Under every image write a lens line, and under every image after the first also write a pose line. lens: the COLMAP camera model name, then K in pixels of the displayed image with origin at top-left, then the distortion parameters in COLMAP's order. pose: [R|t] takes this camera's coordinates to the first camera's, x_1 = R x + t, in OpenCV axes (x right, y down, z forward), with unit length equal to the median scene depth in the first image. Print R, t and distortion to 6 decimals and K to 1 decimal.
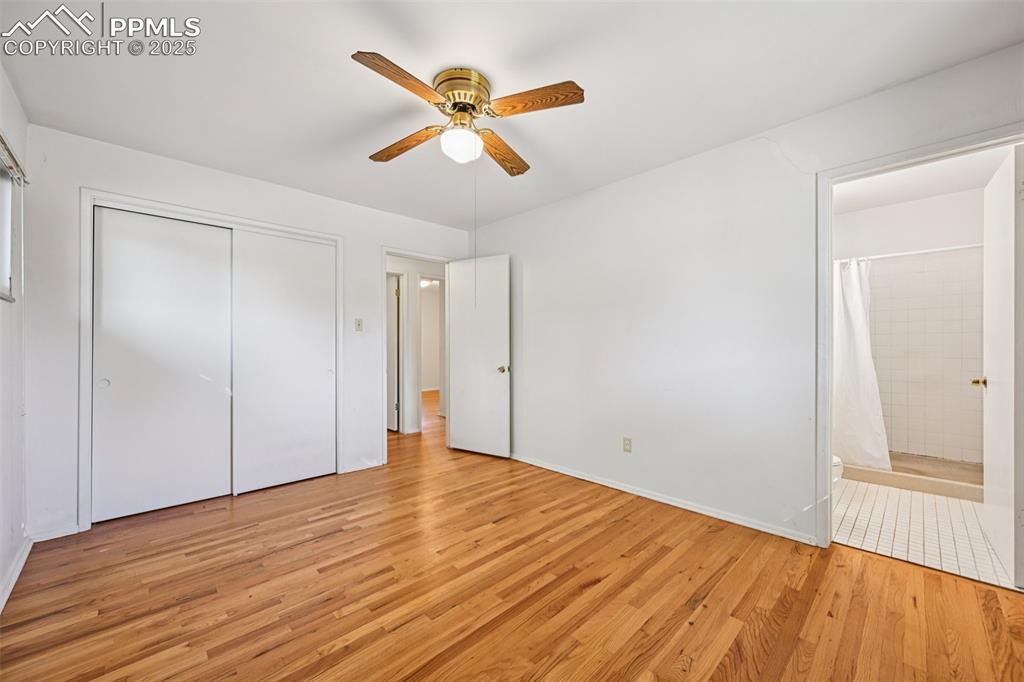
lens RADIAL K [[401.0, 0, 515.9], [0, 401.0, 344.7], [0, 0, 1]] dist [-0.000410, 0.000127]
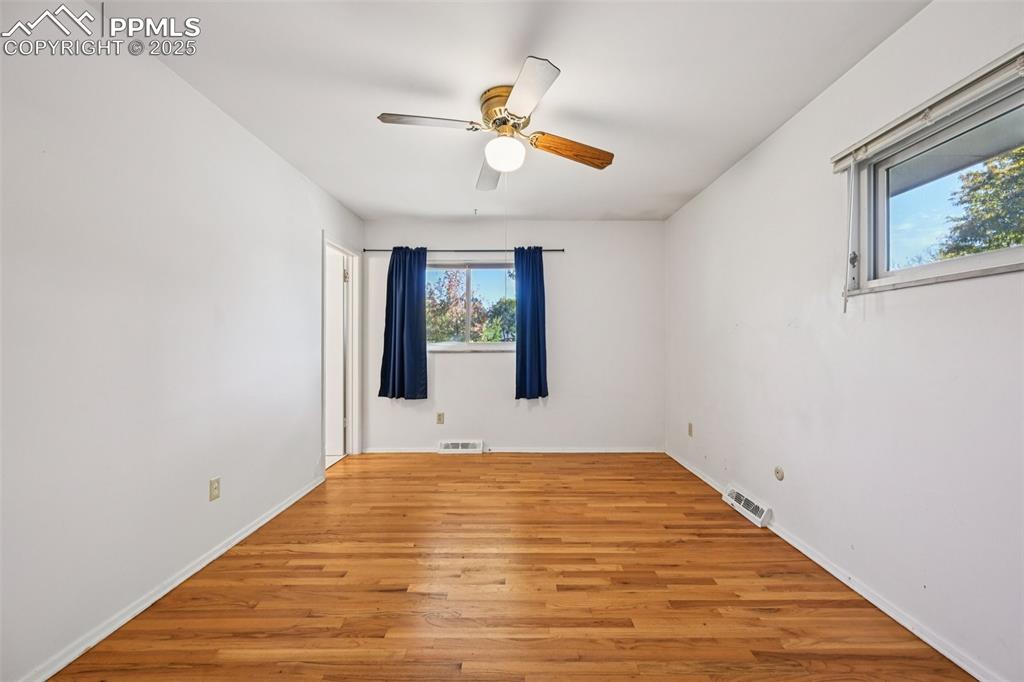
lens RADIAL K [[401.0, 0, 515.9], [0, 401.0, 344.7], [0, 0, 1]] dist [-0.000410, 0.000127]
pose [[-0.718261, 0.006487, 0.695744, -0.885706], [0.003225, 0.999977, -0.005993, 0.009375], [-0.695767, -0.002061, -0.718265, 1.737012]]
